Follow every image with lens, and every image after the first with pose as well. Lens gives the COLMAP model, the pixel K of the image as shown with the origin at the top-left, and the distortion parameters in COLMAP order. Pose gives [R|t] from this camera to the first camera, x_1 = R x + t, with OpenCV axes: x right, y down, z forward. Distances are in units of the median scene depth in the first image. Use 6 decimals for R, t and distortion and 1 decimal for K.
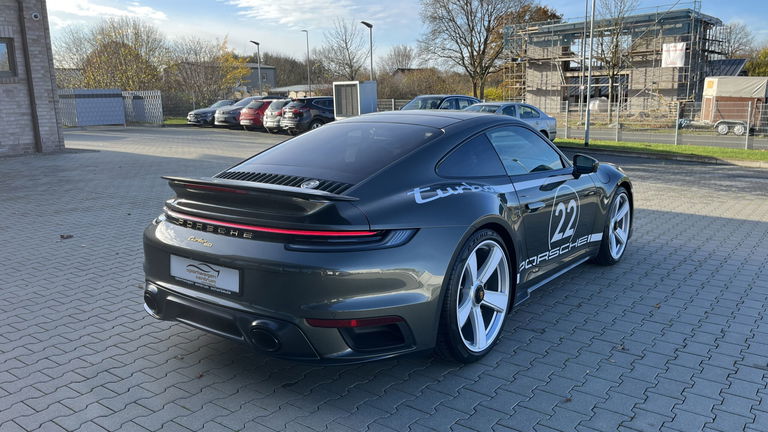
lens RADIAL K [[593.8, 0, 370.7], [0, 593.8, 216.5], [0, 0, 1]] dist [-0.010197, -0.008925]
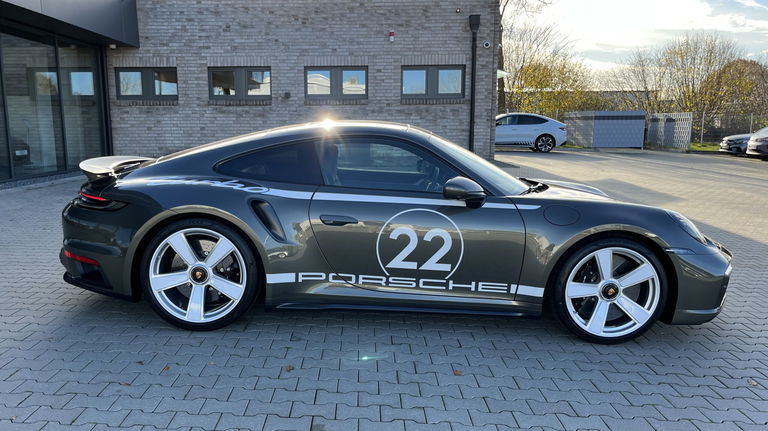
lens RADIAL K [[652.1, 0, 384.0], [0, 652.1, 215.5], [0, 0, 1]] dist [0.015178, 0.001130]
pose [[0.612111, 0.128018, -0.780340, 0.280744], [-0.171032, 0.984884, 0.027414, -0.016108], [0.772054, 0.116683, 0.624754, 0.093512]]
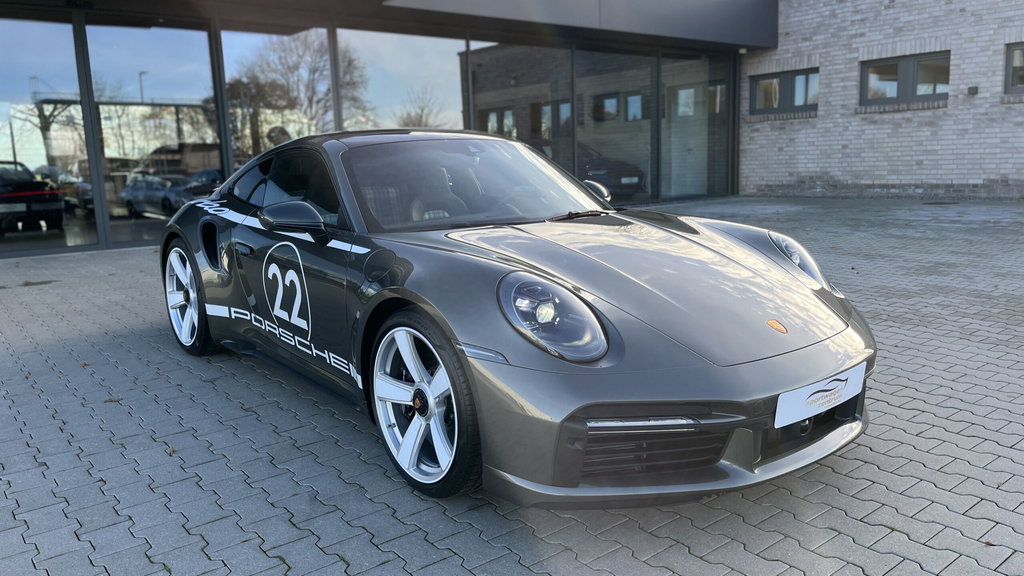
lens RADIAL K [[798.0, 0, 512.0], [0, 798.0, 288.0], [0, 0, 1]] dist [0.003176, -0.002381]
pose [[-0.230286, 0.178811, -0.956554, 0.302976], [-0.156838, 0.963303, 0.217830, -0.063760], [0.960401, 0.200187, -0.193791, 0.381236]]
